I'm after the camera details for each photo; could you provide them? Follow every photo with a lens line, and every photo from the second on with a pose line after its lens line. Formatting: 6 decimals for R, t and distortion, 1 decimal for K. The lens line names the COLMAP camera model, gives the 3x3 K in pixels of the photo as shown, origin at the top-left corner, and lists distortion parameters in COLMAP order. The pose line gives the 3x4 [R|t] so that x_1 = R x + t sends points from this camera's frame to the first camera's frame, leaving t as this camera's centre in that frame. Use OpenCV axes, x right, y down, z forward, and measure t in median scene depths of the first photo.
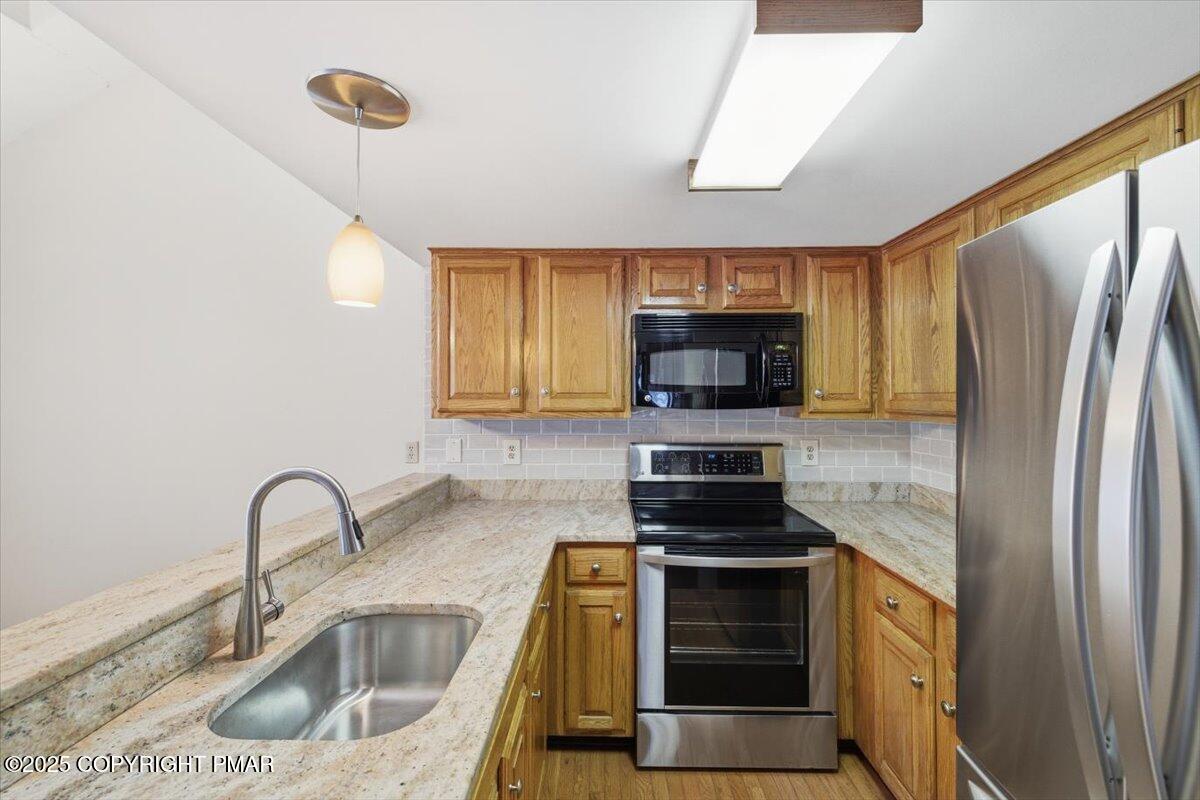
lens RADIAL K [[504.5, 0, 597.1], [0, 504.5, 392.7], [0, 0, 1]] dist [0.003387, -0.001465]
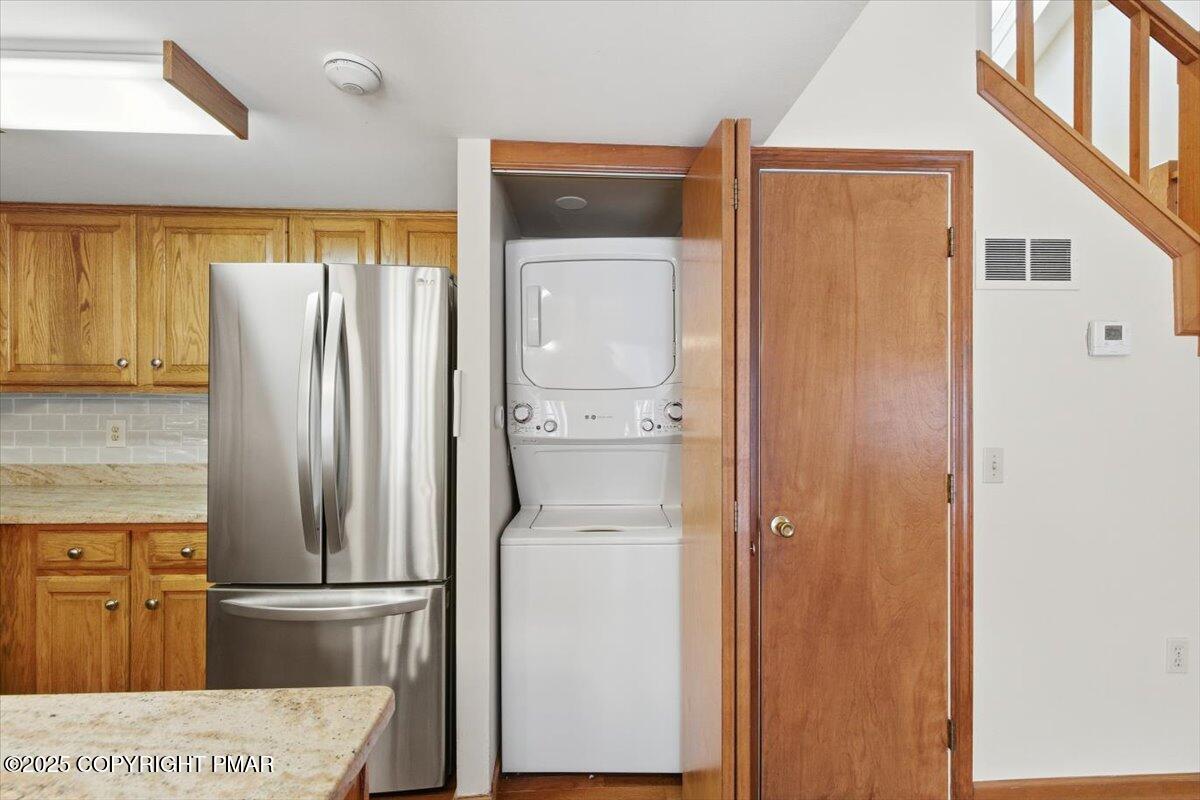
lens RADIAL K [[504.5, 0, 601.6], [0, 504.5, 399.1], [0, 0, 1]] dist [0.003387, -0.001465]
pose [[-0.063713, -0.001056, 0.997968, -0.487489], [-0.011503, 0.999934, 0.000324, 0.060532], [-0.997902, -0.011459, -0.063721, -0.048438]]
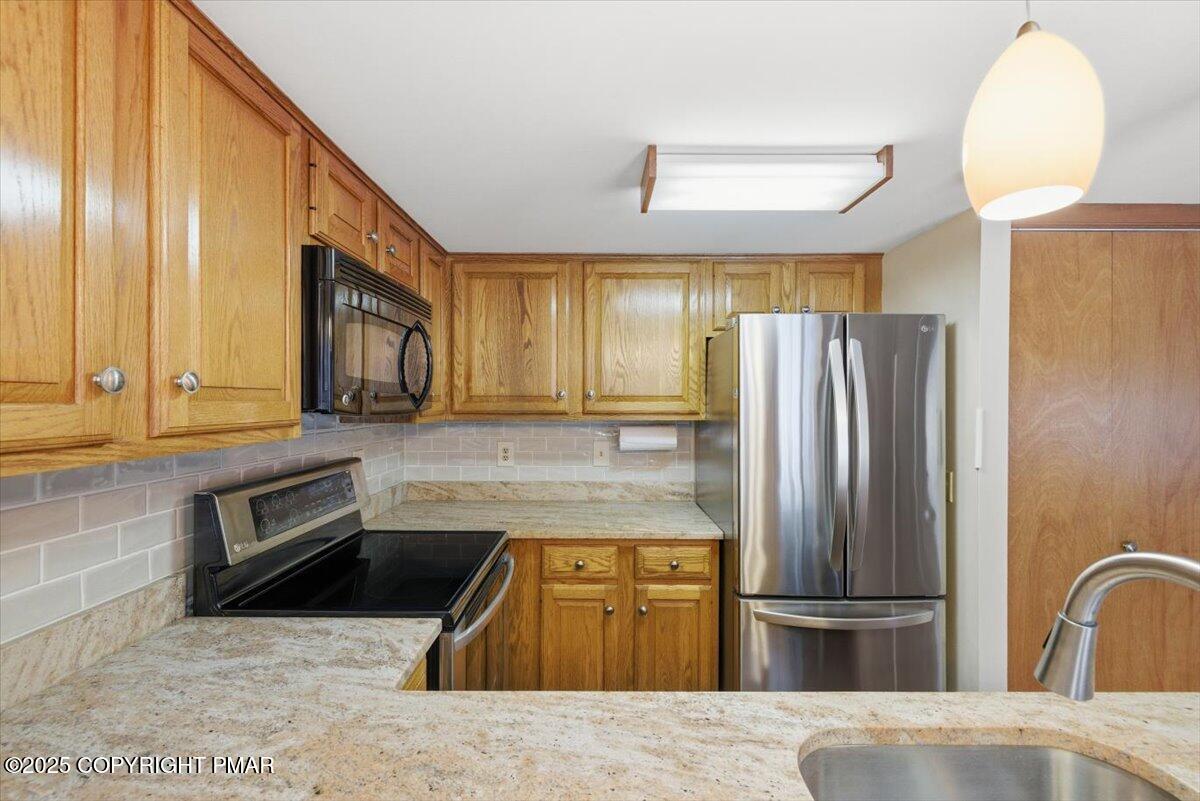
lens RADIAL K [[504.5, 0, 597.6], [0, 504.5, 397.7], [0, 0, 1]] dist [0.003387, -0.001465]
pose [[-0.017452, 0.005673, 0.999832, -0.561522], [-0.010104, 0.999932, -0.005850, 0.010236], [-0.999797, -0.010205, -0.017394, 0.833795]]
